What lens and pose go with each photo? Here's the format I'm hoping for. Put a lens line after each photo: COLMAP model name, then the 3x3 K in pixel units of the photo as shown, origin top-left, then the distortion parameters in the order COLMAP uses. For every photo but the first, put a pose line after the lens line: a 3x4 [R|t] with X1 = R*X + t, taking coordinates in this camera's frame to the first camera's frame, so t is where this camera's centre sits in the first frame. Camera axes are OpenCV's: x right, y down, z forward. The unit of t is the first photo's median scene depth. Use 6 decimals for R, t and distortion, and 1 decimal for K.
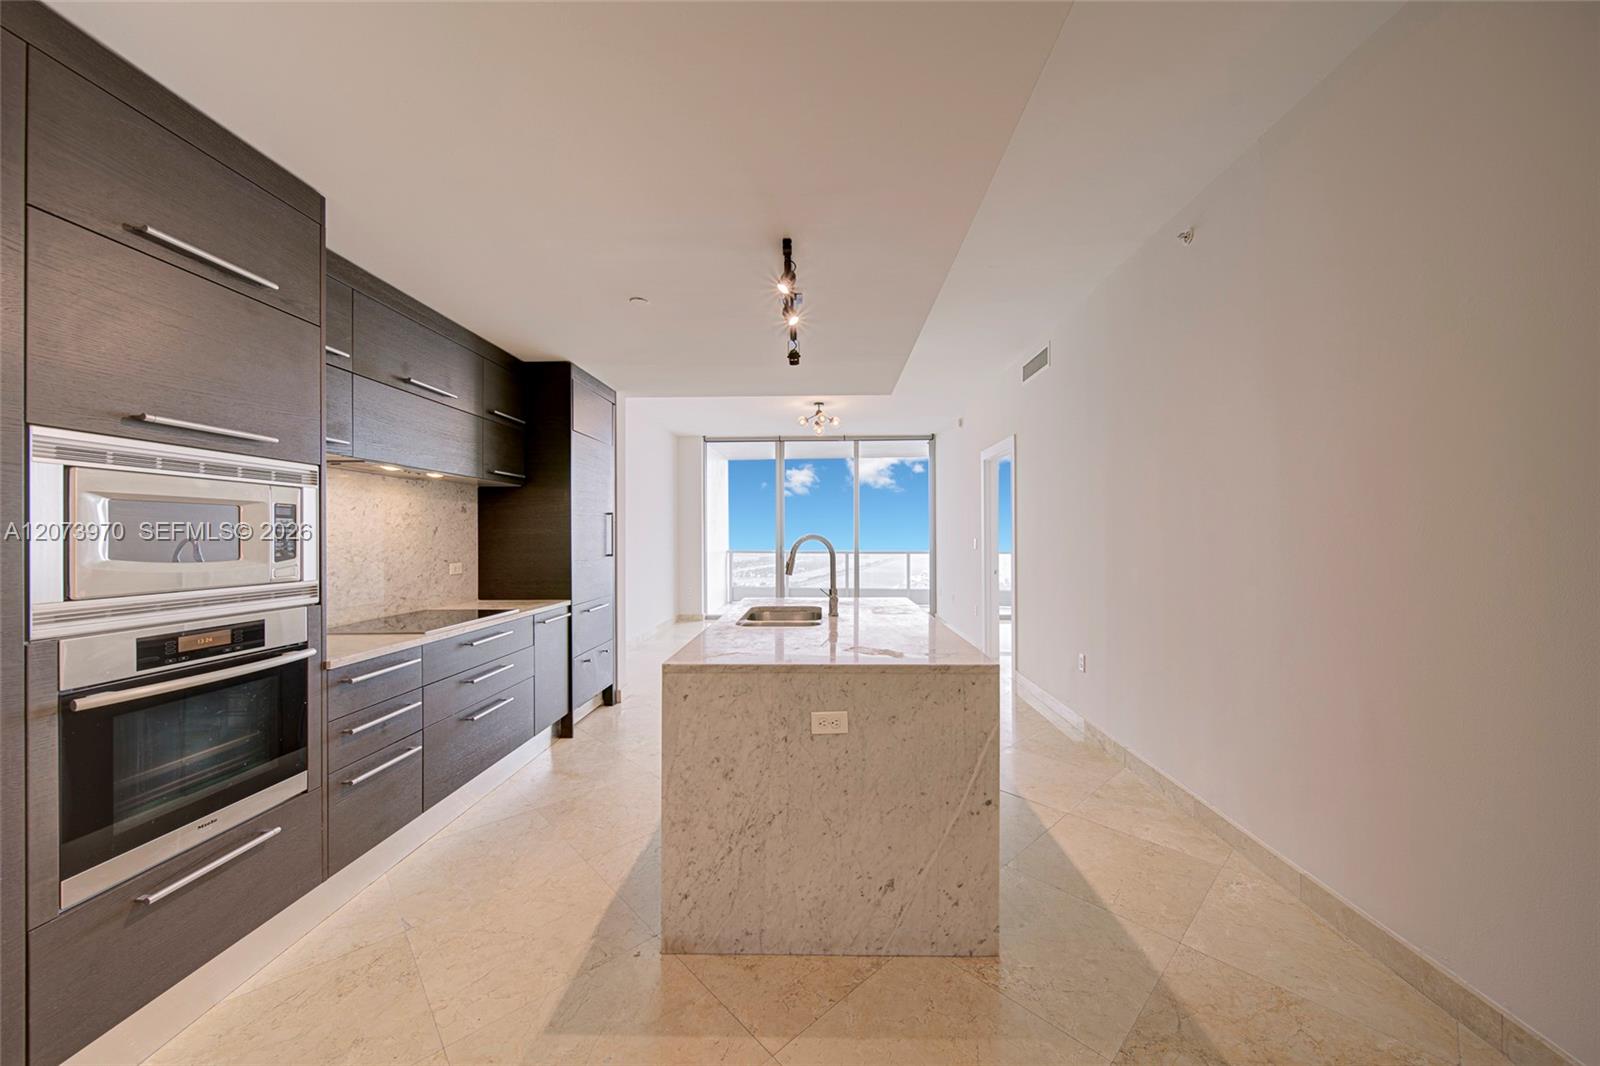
lens RADIAL K [[565.0, 0, 812.5], [0, 565.0, 530.6], [0, 0, 1]] dist [0.001203, -0.001508]
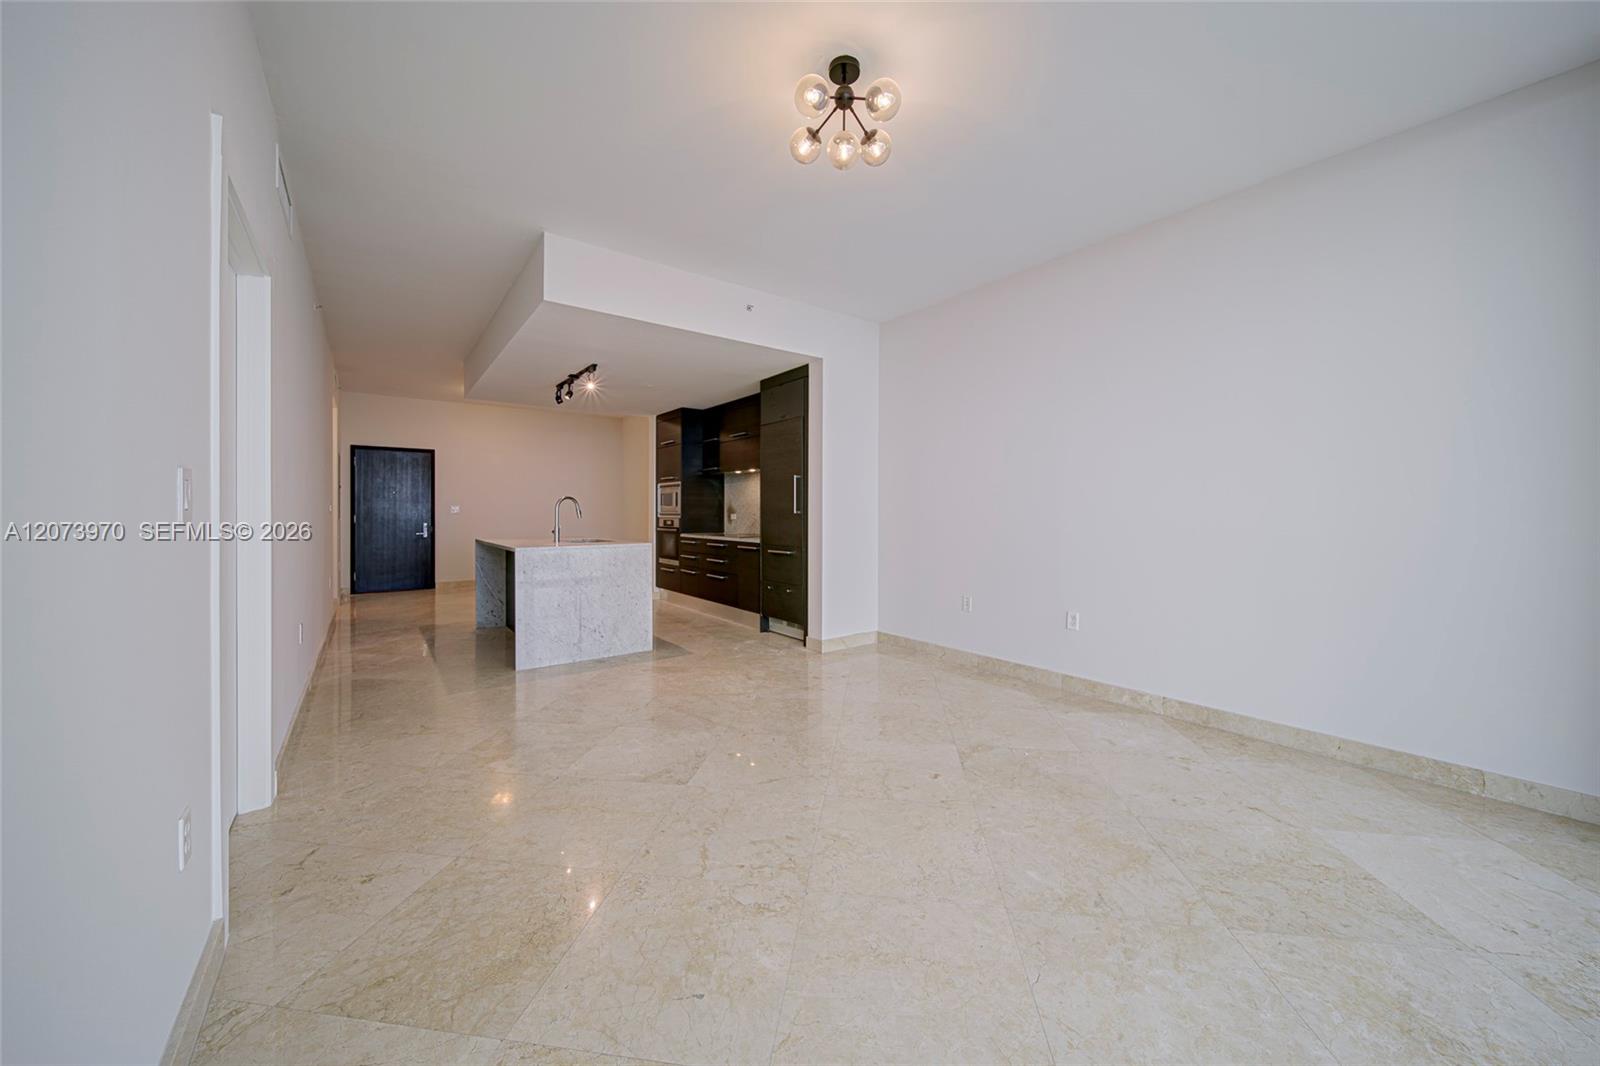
lens RADIAL K [[565.0, 0, 798.1], [0, 565.0, 511.4], [0, 0, 1]] dist [0.001203, -0.001508]
pose [[-0.783911, 0.006107, -0.620844, 0.841421], [0.010241, 0.999943, -0.003095, 0.104170], [0.620789, -0.008784, -0.783928, 4.438770]]
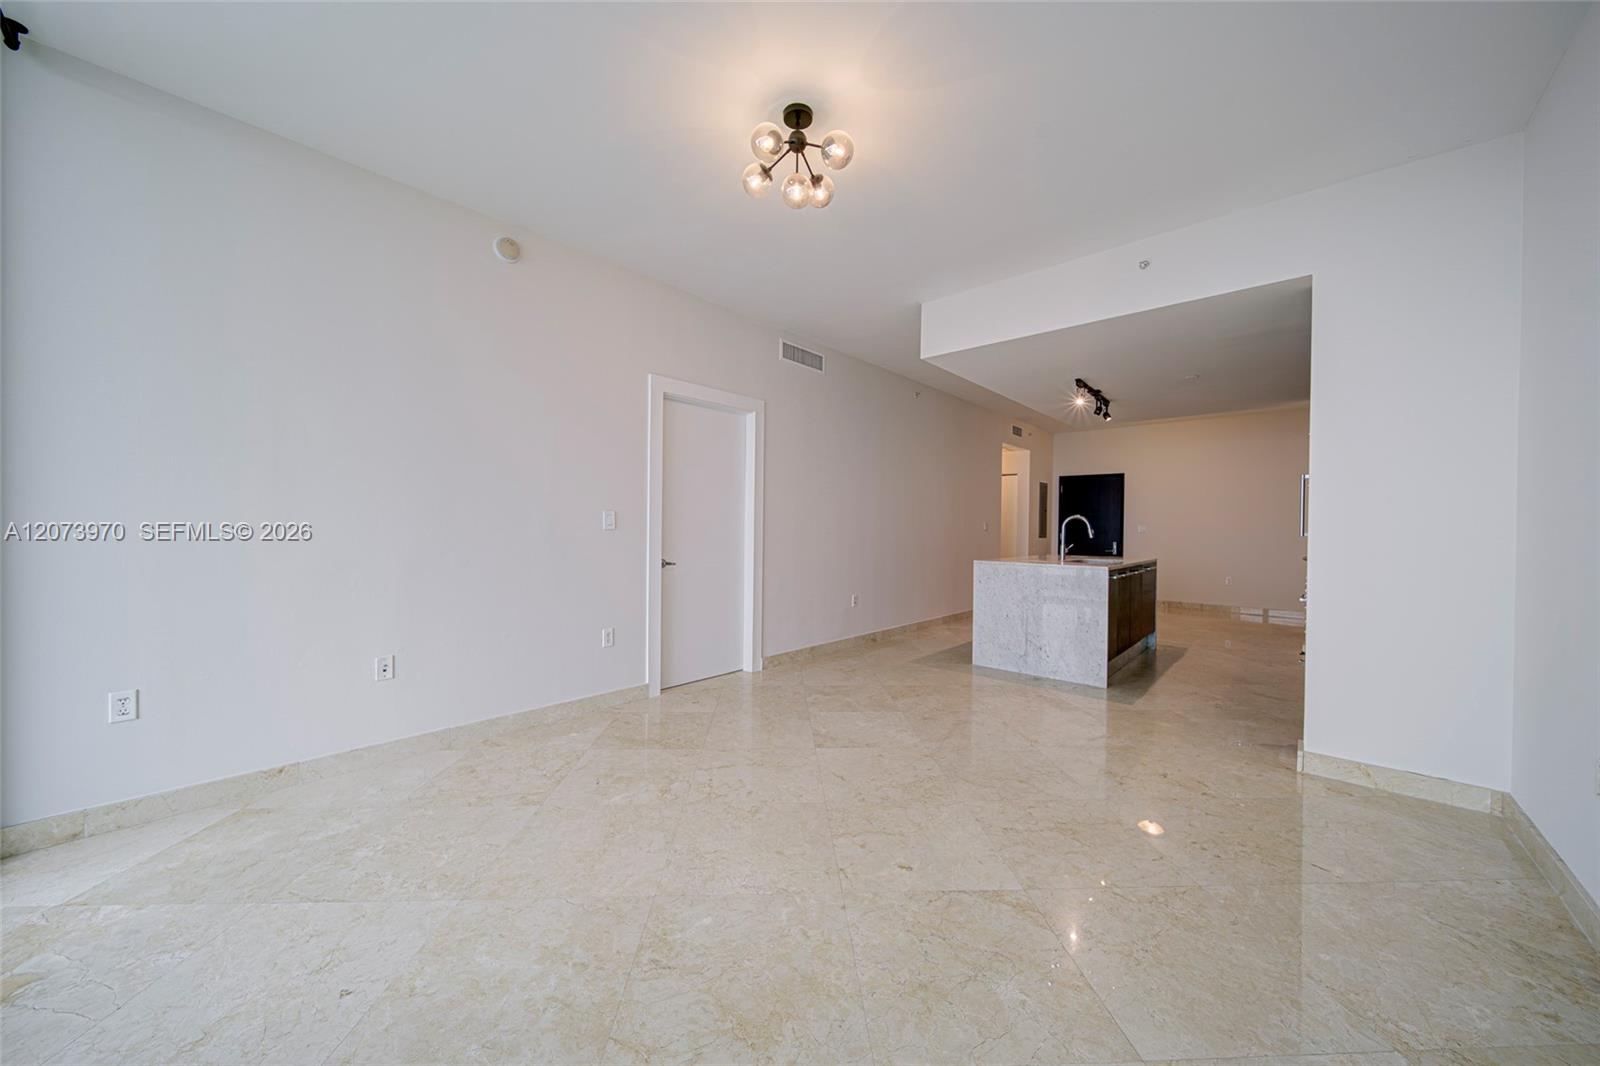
lens RADIAL K [[565.0, 0, 811.0], [0, 565.0, 525.7], [0, 0, 1]] dist [0.001203, -0.001508]
pose [[-0.768355, -0.001383, 0.640022, -0.775144], [-0.012906, 0.999828, -0.013333, 0.112783], [-0.639893, -0.018505, -0.768241, 4.515549]]
